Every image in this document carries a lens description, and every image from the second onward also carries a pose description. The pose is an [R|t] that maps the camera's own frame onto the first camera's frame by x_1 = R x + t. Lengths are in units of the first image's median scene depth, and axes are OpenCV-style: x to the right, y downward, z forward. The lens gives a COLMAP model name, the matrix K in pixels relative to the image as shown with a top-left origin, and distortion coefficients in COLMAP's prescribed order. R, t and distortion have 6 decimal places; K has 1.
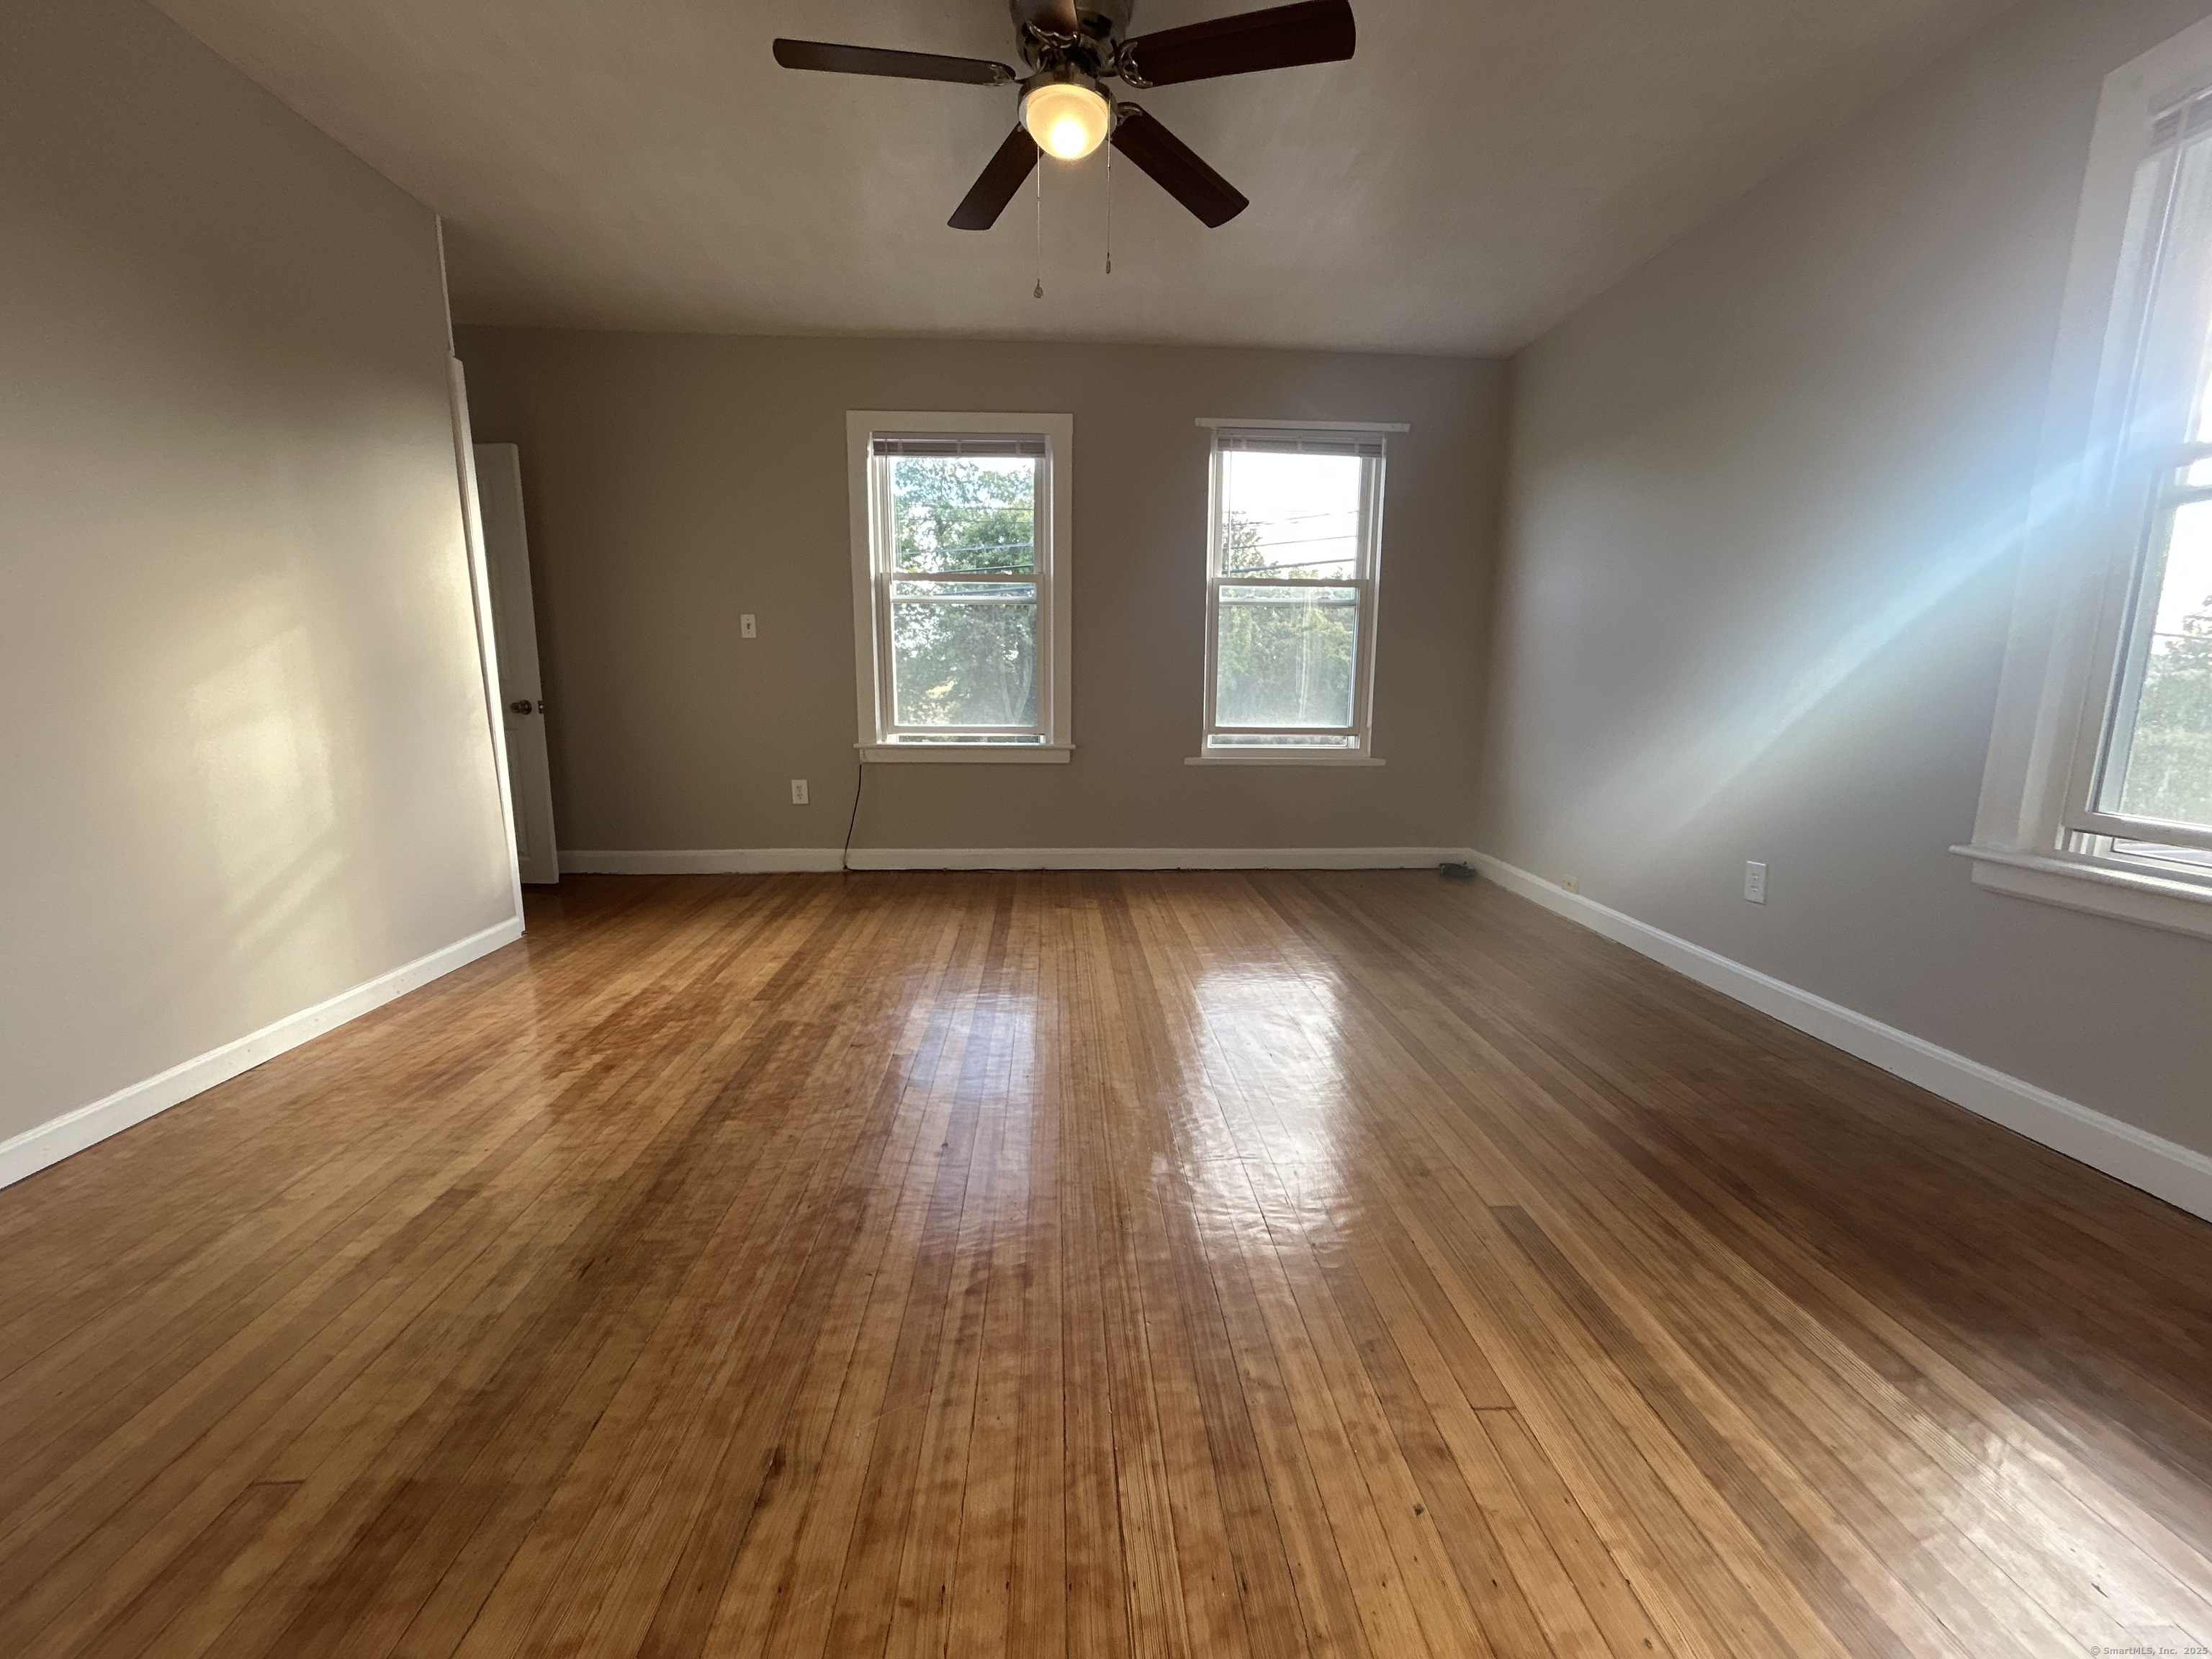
lens RADIAL K [[894.7, 0, 1111.1], [0, 894.7, 833.5], [0, 0, 1]] dist [0.001116, -0.000420]
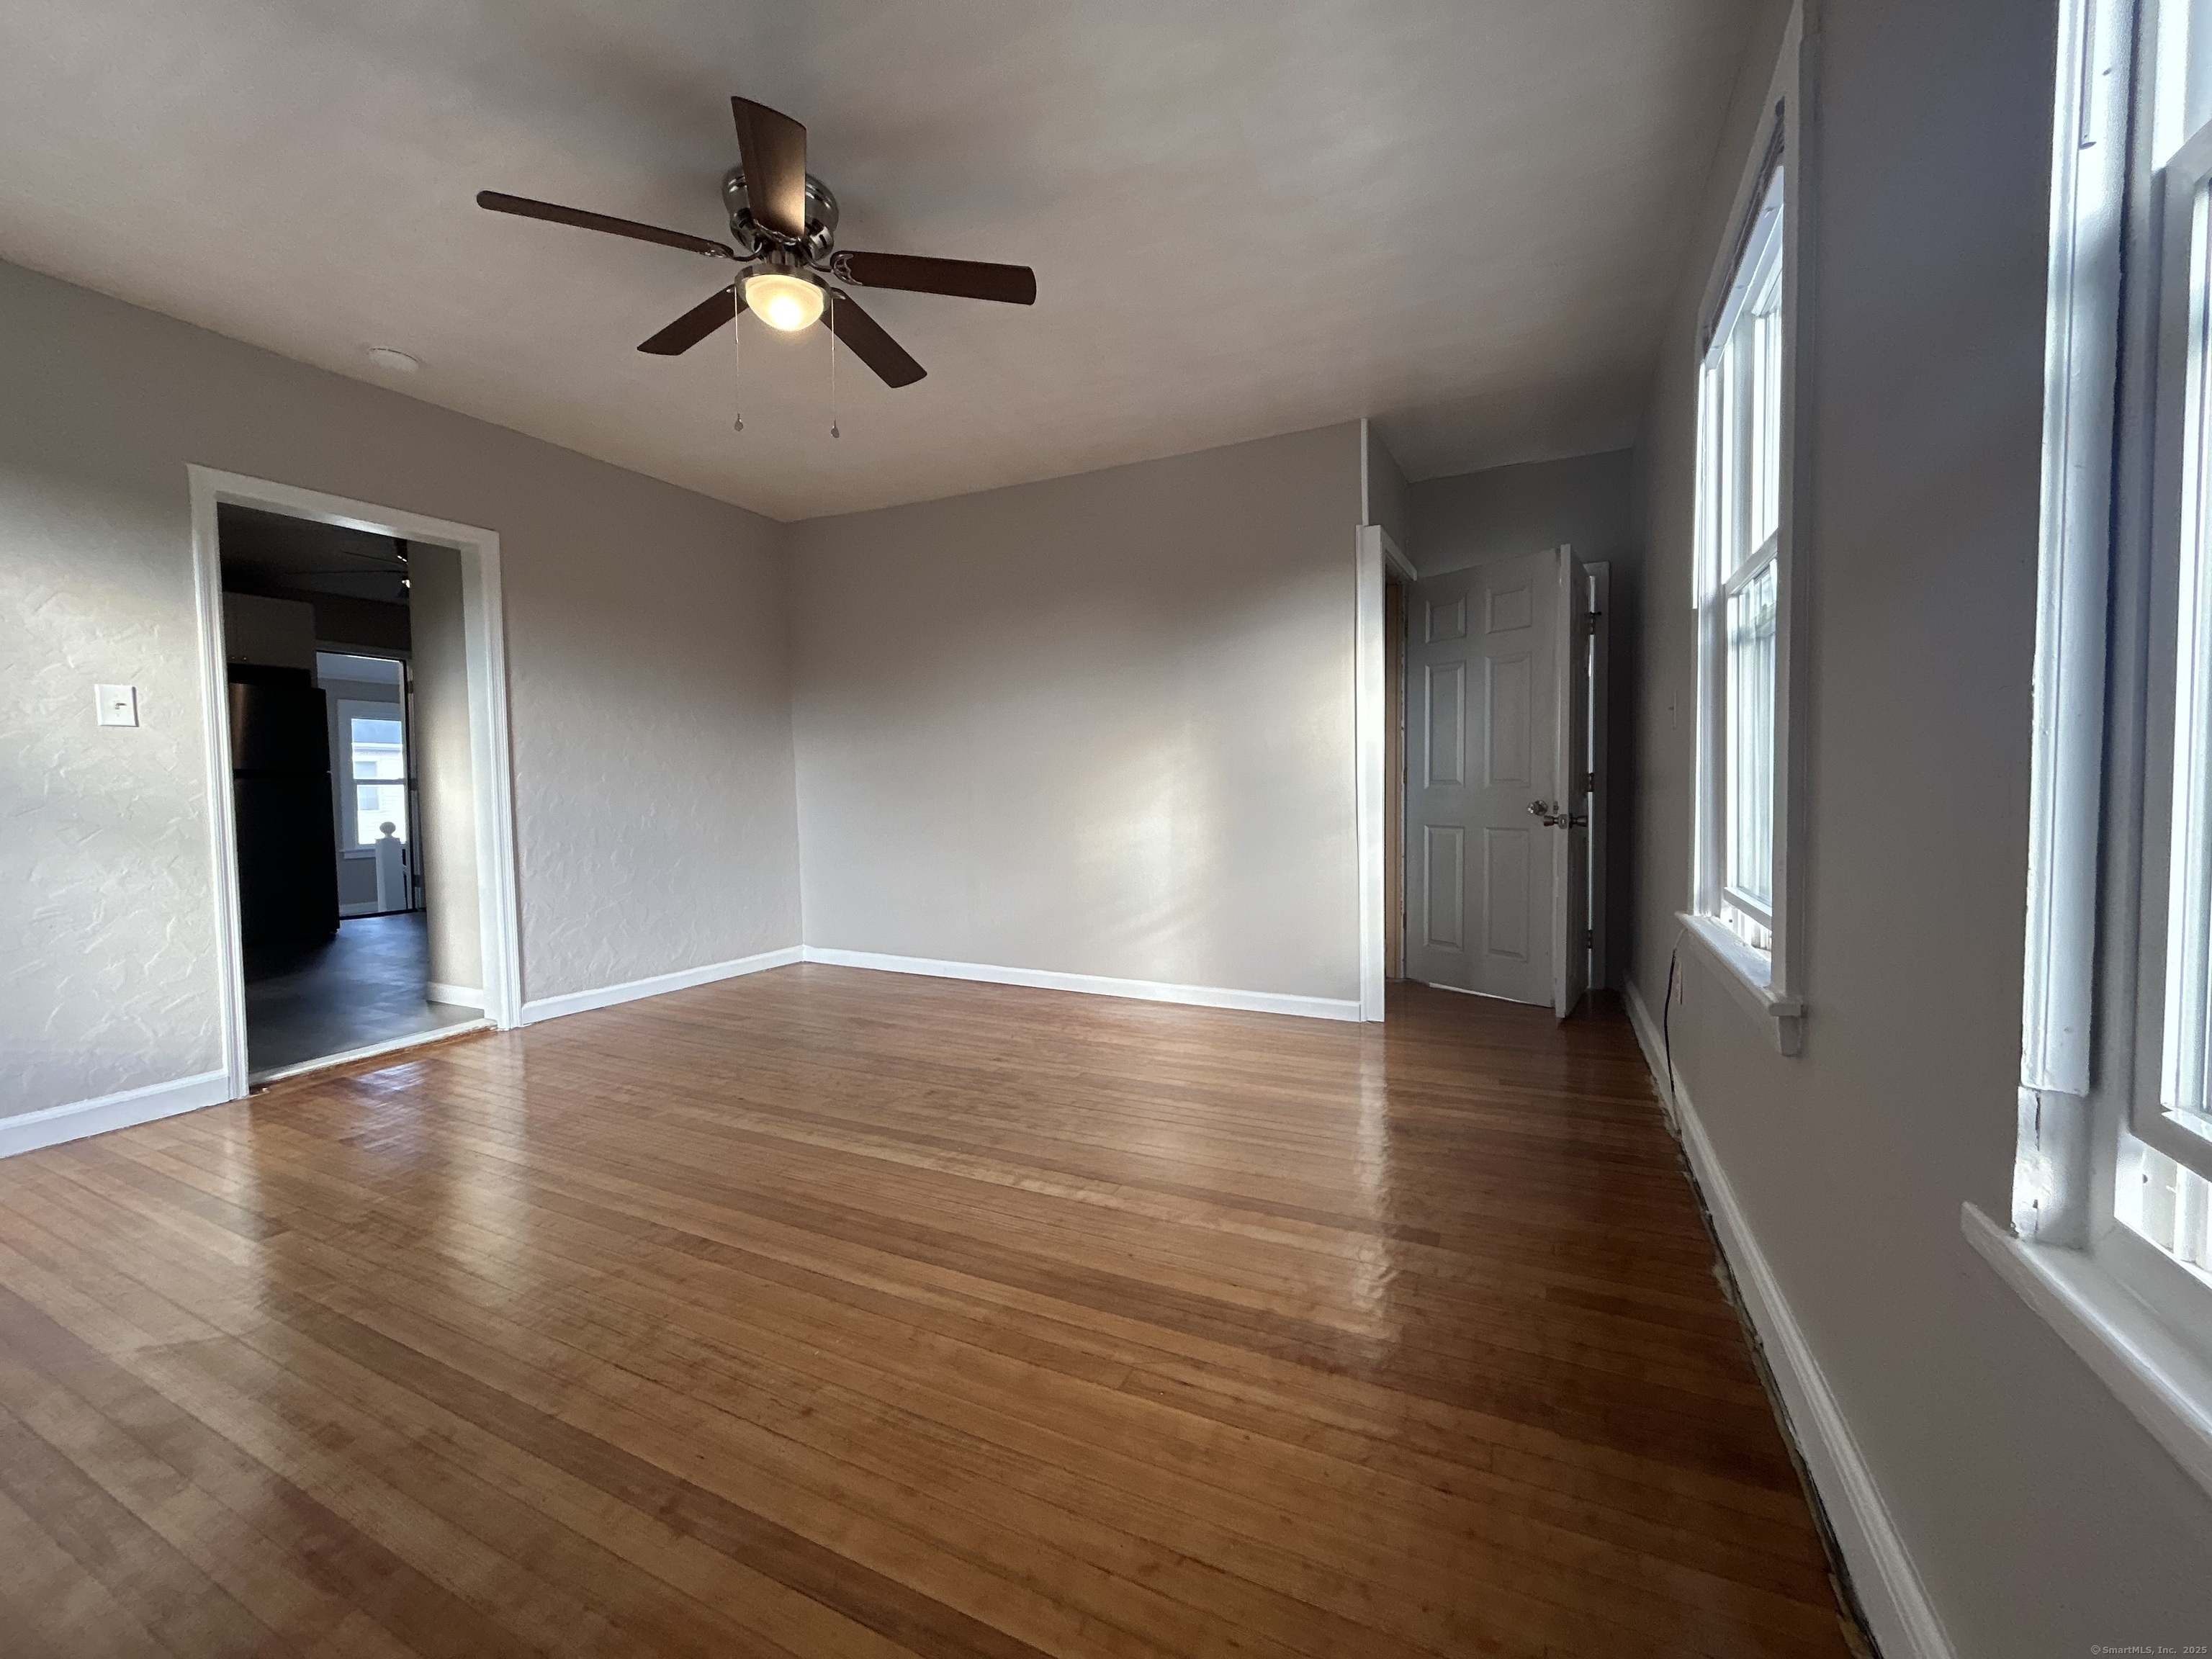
lens RADIAL K [[894.7, 0, 1114.5], [0, 894.7, 828.1], [0, 0, 1]] dist [0.001116, -0.000420]
pose [[-0.483668, 0.051497, -0.873735, 0.565874], [-0.136240, 0.981670, 0.133276, -0.279346], [0.864583, 0.183499, -0.467787, 1.512132]]
